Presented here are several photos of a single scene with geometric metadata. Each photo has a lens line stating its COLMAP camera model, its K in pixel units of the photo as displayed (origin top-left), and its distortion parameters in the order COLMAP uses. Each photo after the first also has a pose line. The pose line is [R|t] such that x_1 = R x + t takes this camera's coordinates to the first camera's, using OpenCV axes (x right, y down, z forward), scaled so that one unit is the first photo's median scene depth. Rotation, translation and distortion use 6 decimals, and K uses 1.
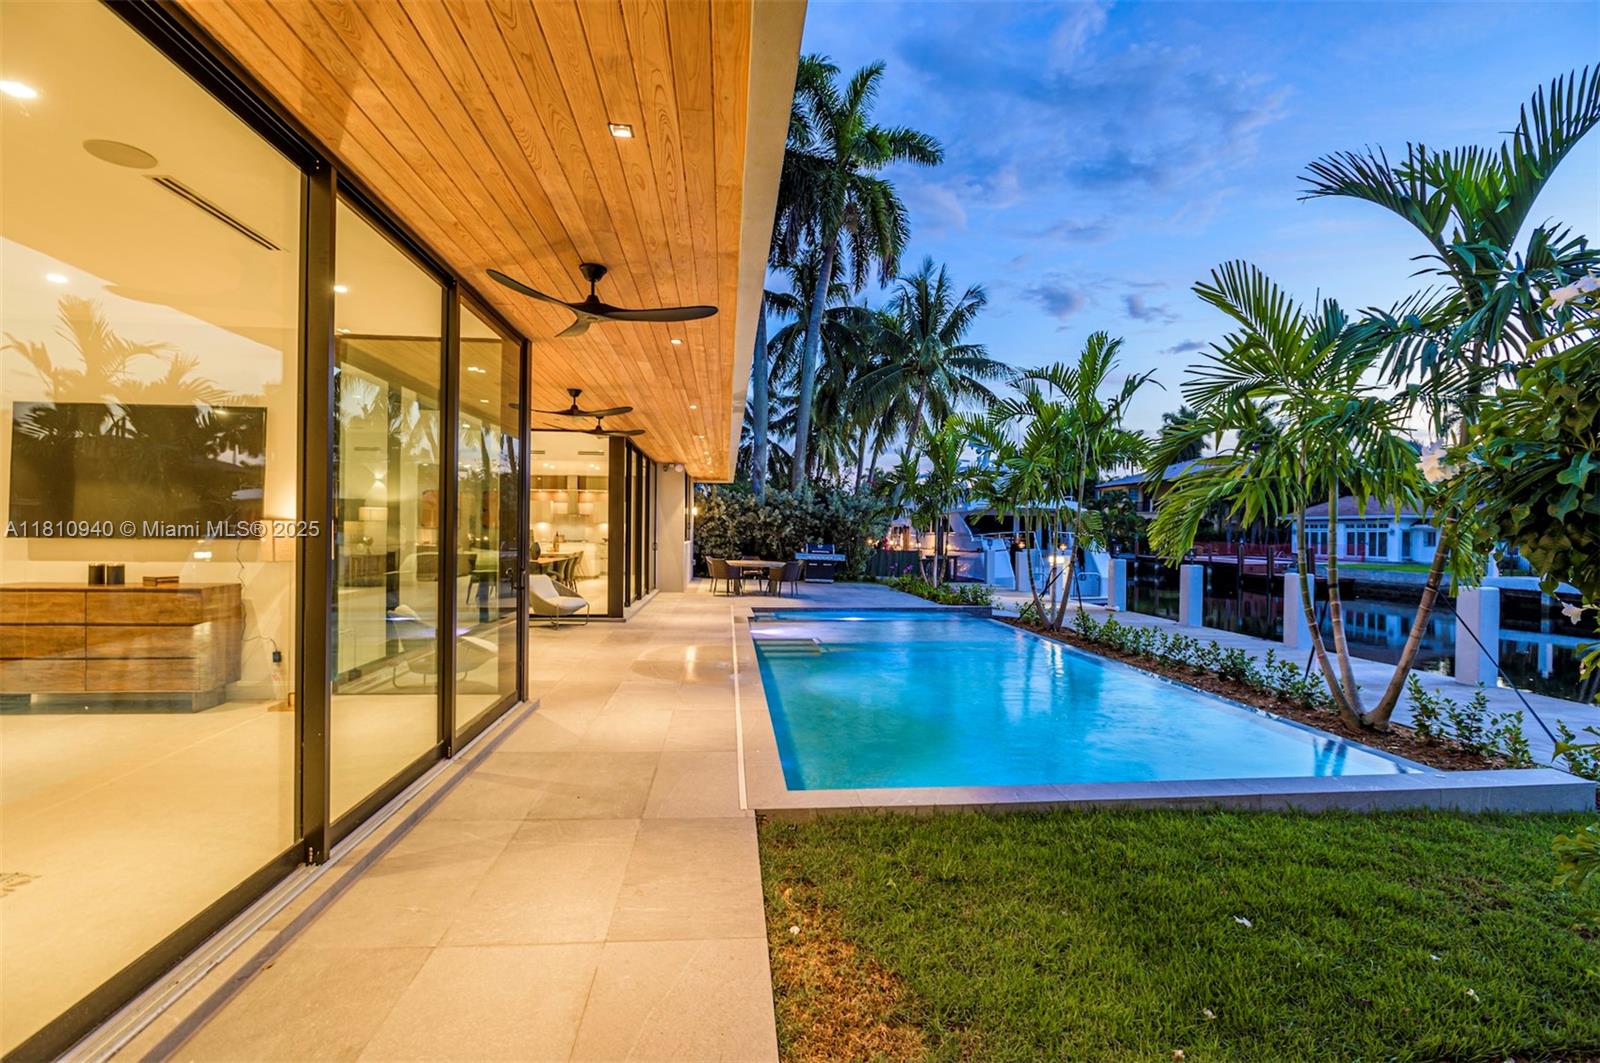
lens RADIAL K [[752.4, 0, 806.4], [0, 752.4, 531.3], [0, 0, 1]] dist [-0.012076, 0.000348]
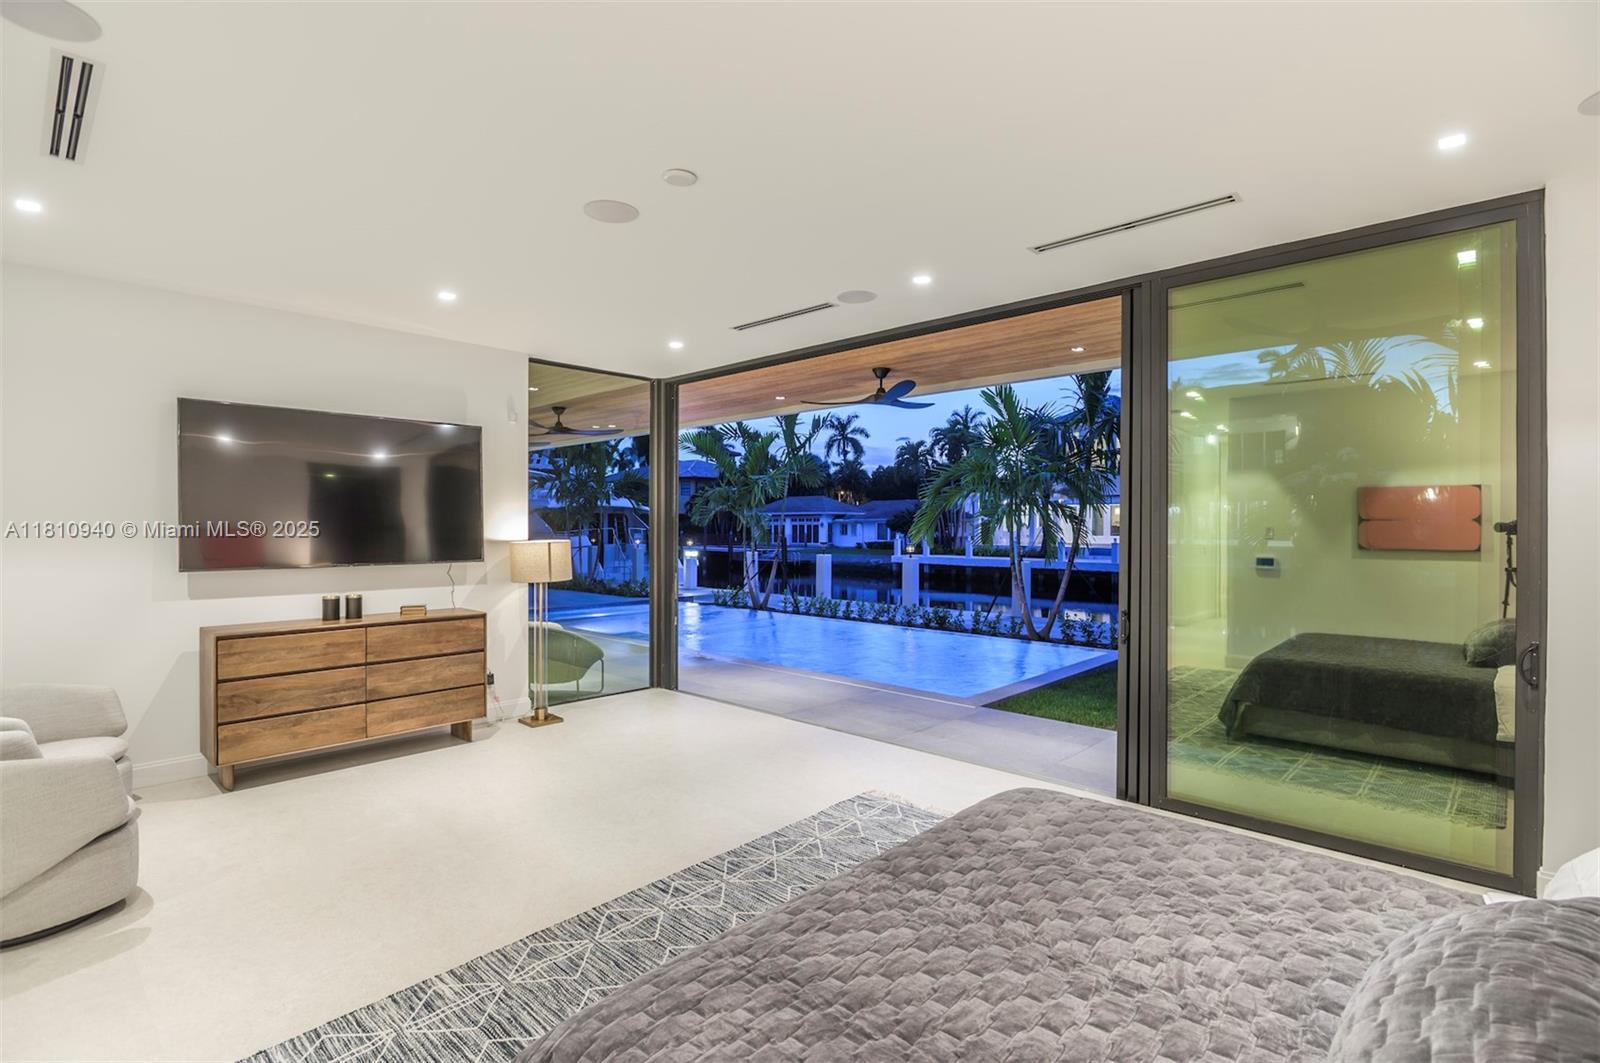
lens RADIAL K [[758.5, 0, 806.6], [0, 758.5, 529.7], [0, 0, 1]] dist [-0.012004, 0.000750]
pose [[0.749946, -0.011728, 0.661395, -1.105310], [0.005756, 0.999921, 0.011204, -0.040822], [-0.661474, -0.004596, 0.749954, -0.027347]]
